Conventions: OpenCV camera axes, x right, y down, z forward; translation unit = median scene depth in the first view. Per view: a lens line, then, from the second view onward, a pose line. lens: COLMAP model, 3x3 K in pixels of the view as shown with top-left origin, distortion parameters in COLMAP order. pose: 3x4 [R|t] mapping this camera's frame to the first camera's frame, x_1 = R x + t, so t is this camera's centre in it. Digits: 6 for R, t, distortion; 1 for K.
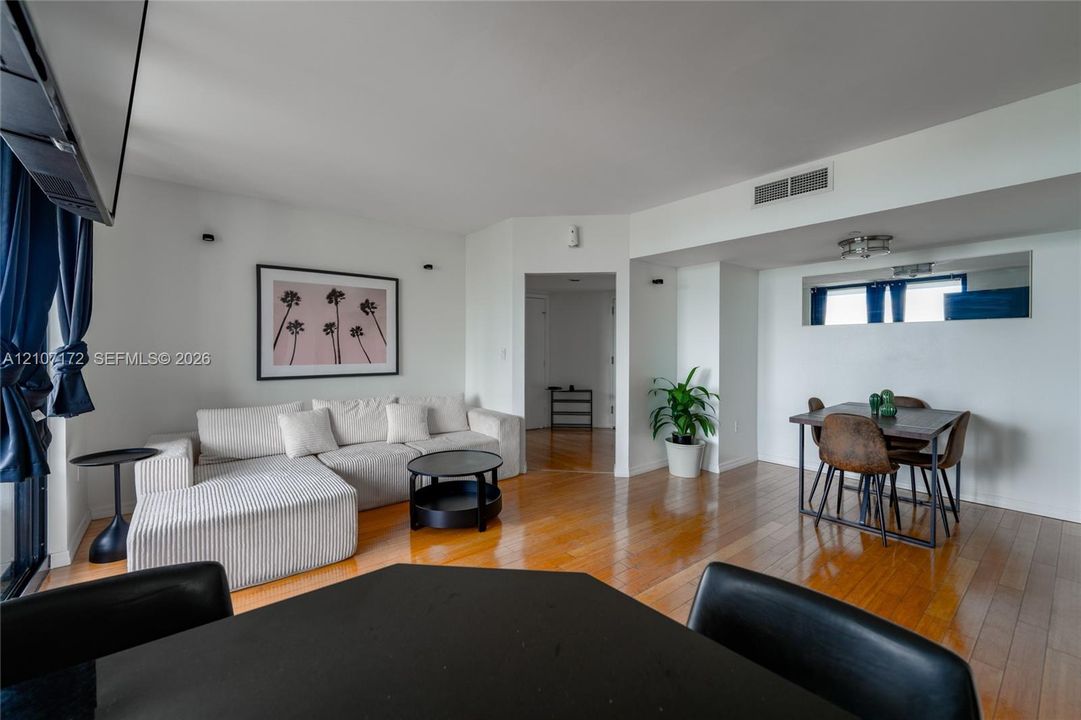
lens RADIAL K [[443.5, 0, 540.3], [0, 443.5, 352.7], [0, 0, 1]] dist [-0.001698, 0.001189]
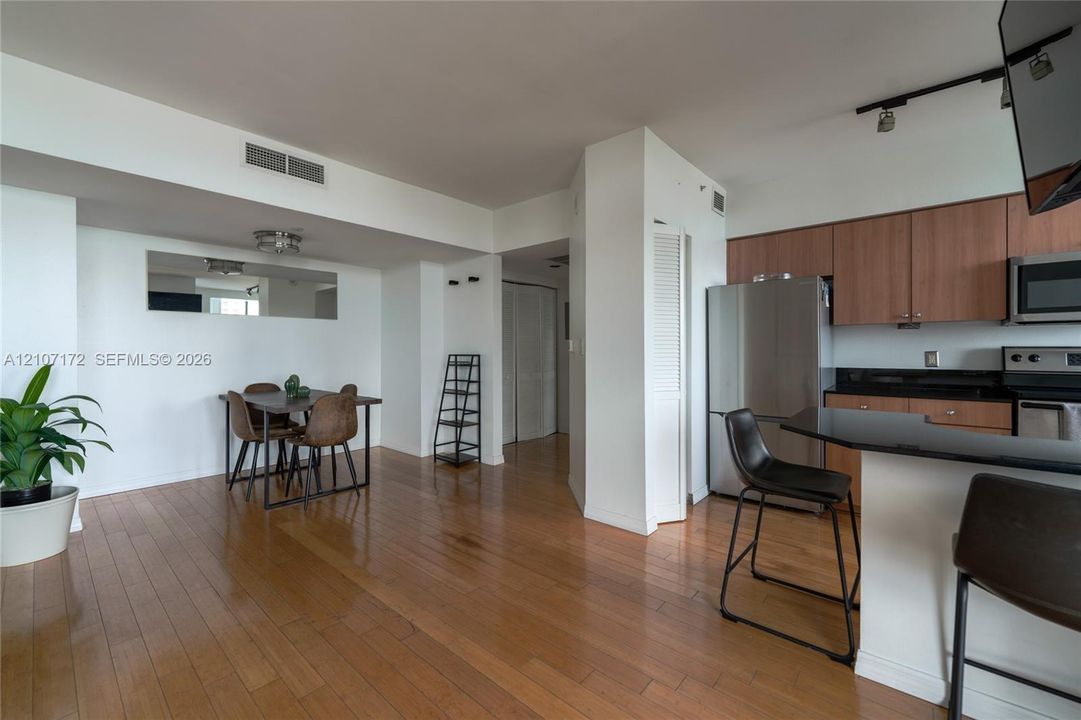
lens RADIAL K [[443.5, 0, 533.0], [0, 443.5, 353.8], [0, 0, 1]] dist [-0.001698, 0.001189]
pose [[-0.169072, -0.013690, 0.985509, -0.437480], [0.010191, 0.999826, 0.015638, 0.019395], [-0.985551, 0.012687, -0.168903, 0.608245]]
